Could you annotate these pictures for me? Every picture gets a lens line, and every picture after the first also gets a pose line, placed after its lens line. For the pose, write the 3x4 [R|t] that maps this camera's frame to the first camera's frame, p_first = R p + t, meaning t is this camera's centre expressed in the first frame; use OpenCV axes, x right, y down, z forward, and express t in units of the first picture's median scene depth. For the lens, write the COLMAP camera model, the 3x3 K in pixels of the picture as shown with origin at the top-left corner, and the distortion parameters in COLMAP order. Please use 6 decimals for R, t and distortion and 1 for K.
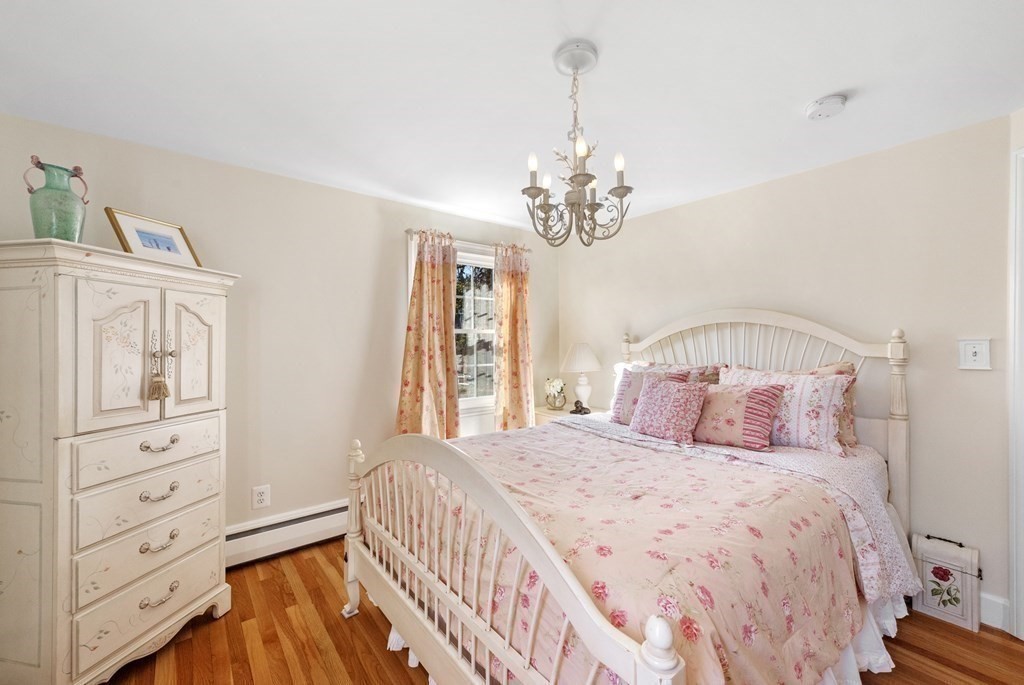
lens RADIAL K [[412.9, 0, 521.1], [0, 412.9, 334.9], [0, 0, 1]] dist [0.016897, -0.006410]
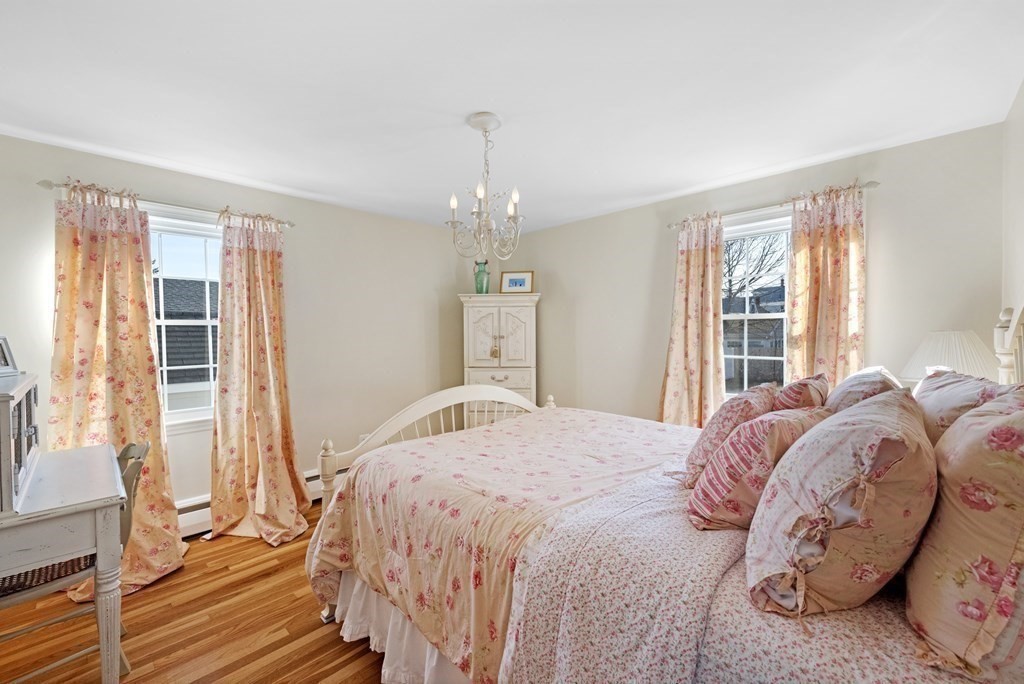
lens RADIAL K [[433.1, 0, 512.0], [0, 433.1, 342.0], [0, 0, 1]] dist [0.000617, -0.000077]
pose [[0.091787, 0.021987, -0.995536, 1.395489], [0.024914, 0.999393, 0.024369, 0.018118], [0.995467, -0.027040, 0.091184, 0.859503]]
